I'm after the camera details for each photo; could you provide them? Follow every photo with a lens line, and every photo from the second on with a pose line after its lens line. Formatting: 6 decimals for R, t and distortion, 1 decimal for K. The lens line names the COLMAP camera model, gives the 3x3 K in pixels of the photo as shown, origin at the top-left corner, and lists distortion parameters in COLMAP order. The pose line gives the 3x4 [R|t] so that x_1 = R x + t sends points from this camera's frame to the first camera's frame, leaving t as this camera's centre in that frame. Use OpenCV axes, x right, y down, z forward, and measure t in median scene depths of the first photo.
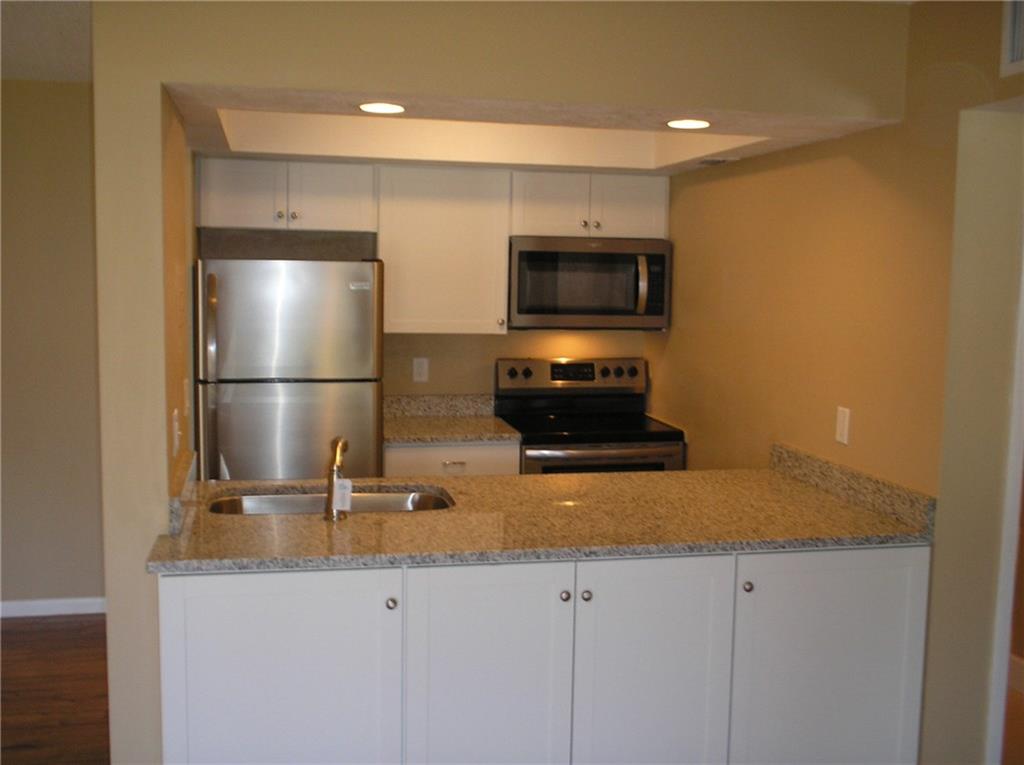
lens RADIAL K [[1078.8, 0, 512.0], [0, 1078.8, 382.5], [0, 0, 1]] dist [-0.055289, 0.002463]
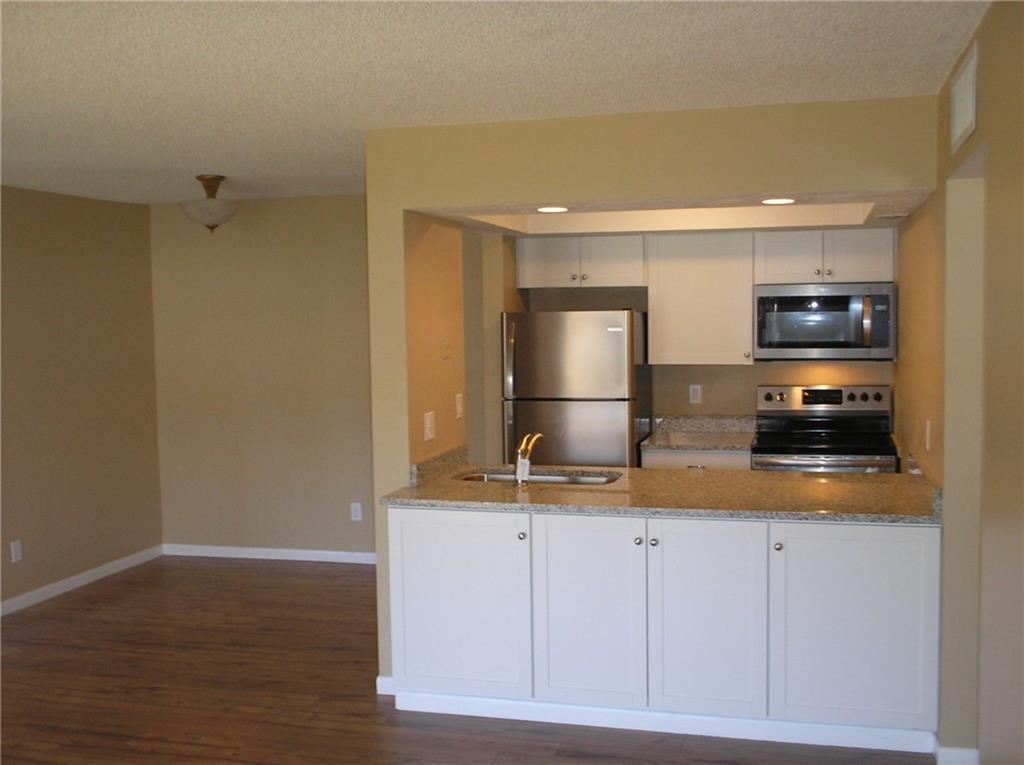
lens RADIAL K [[1078.8, 0, 512.0], [0, 1078.8, 382.5], [0, 0, 1]] dist [-0.055289, 0.002463]
pose [[0.882238, -0.001027, -0.470803, 0.338842], [-0.017092, 0.999269, -0.034209, 0.022372], [0.470494, 0.038227, 0.881575, -0.209681]]
